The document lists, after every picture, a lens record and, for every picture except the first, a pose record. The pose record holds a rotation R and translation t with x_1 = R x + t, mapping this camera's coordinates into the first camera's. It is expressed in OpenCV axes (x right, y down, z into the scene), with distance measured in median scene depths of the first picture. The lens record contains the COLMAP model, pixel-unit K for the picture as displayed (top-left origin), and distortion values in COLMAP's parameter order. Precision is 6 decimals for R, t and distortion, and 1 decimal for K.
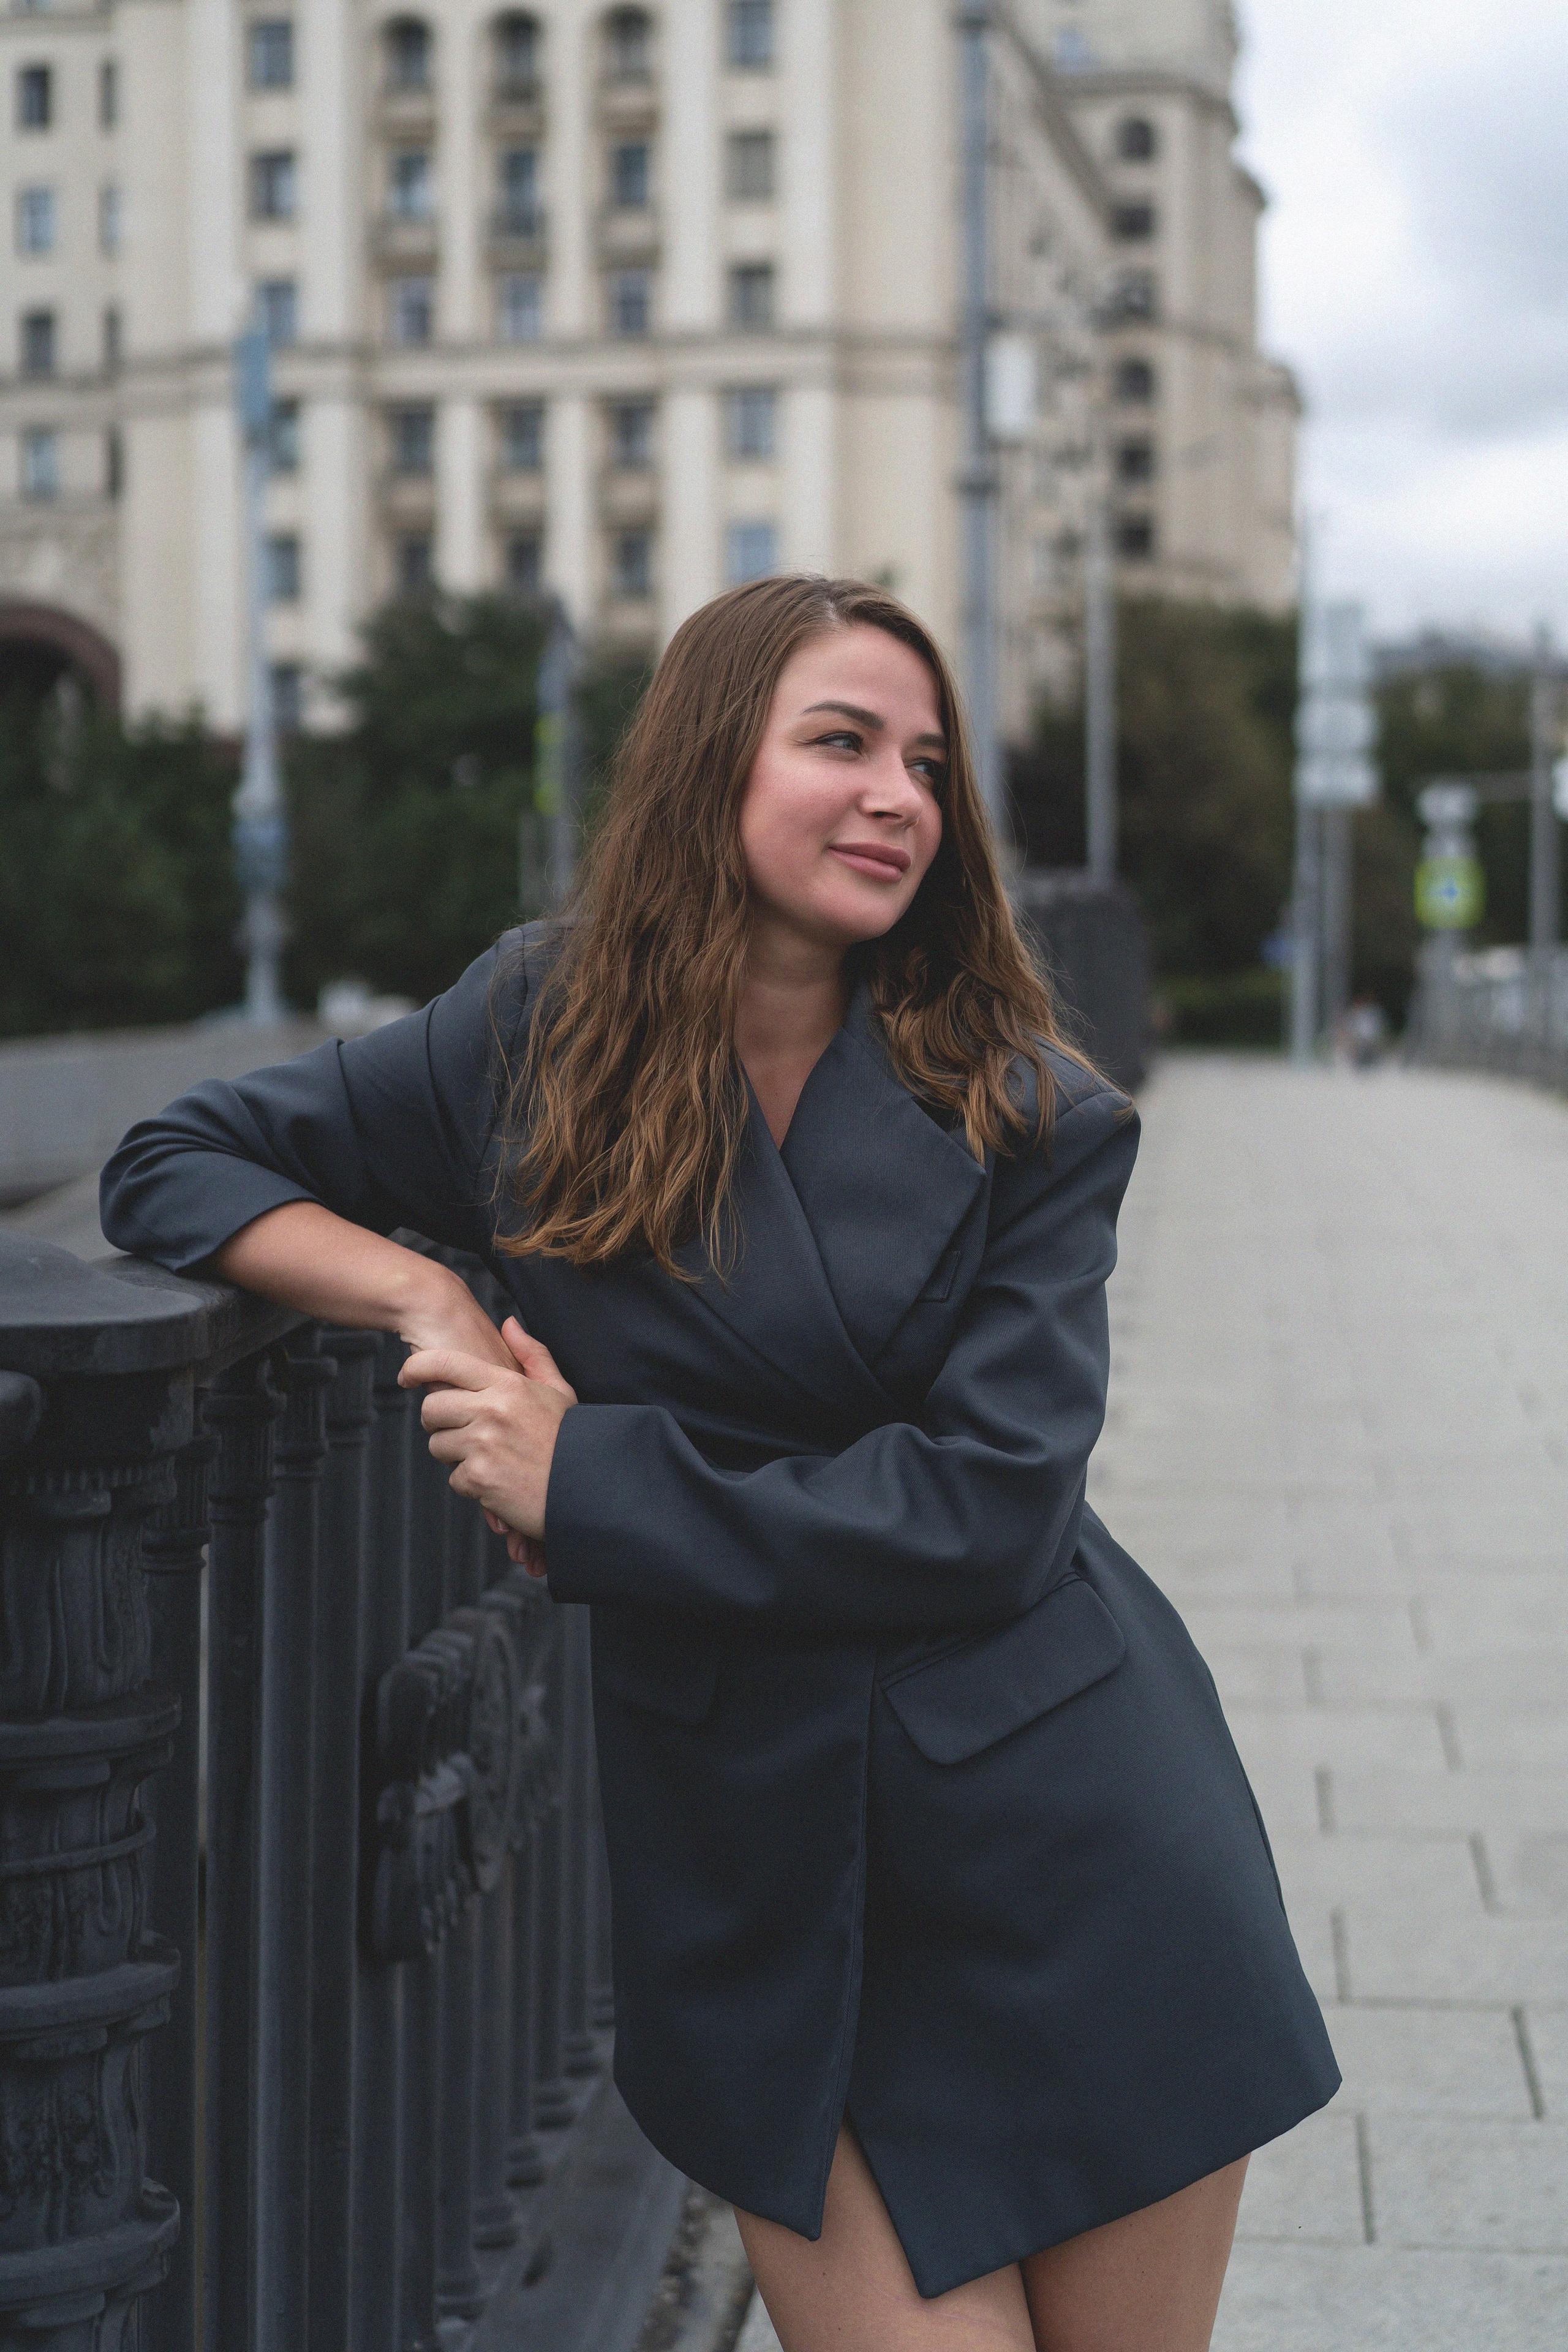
lens RADIAL K [[3693.8, 0, 775.2], [0, 3693.8, 1163.4], [0, 0, 1]] dist [-0.002443, 0.000000]
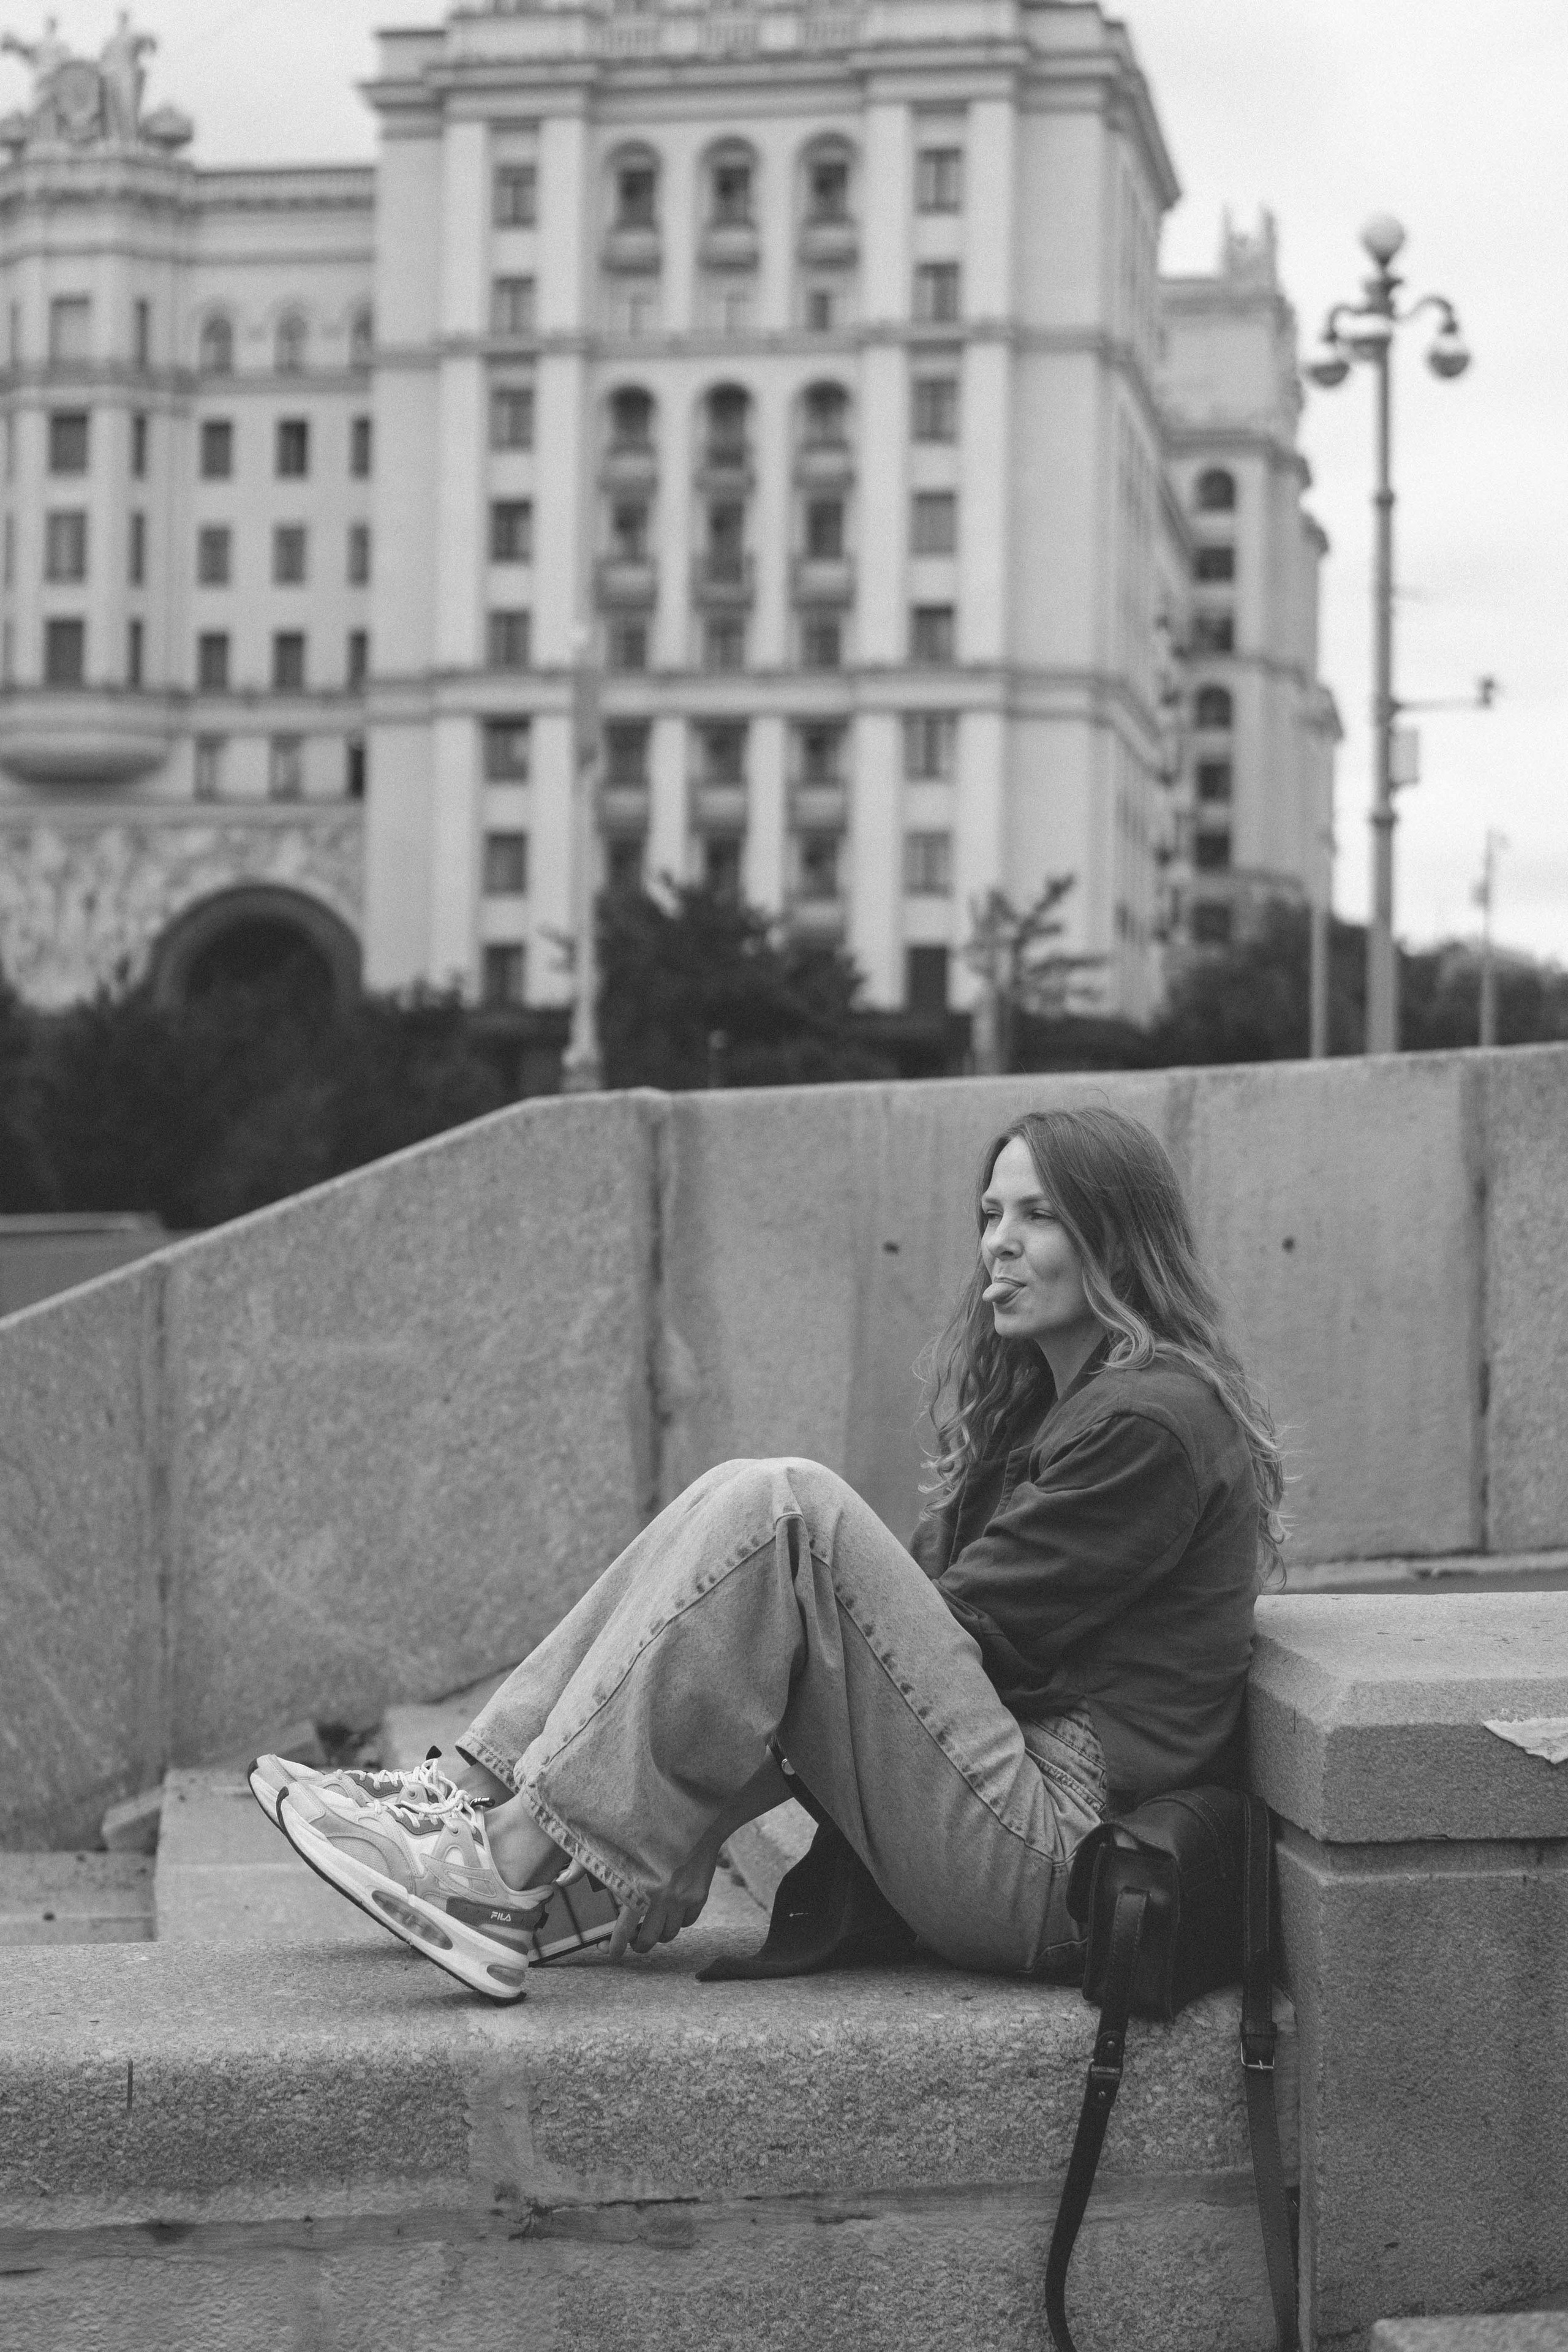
lens RADIAL K [[3693.8, 0, 797.7], [0, 3693.8, 1168.8], [0, 0, 1]] dist [-0.002443, 0.000000]
pose [[0.999773, 0.019470, 0.008596, -0.053241], [-0.018729, 0.996684, -0.079185, 0.020157], [-0.010109, 0.079006, 0.996823, -0.121686]]
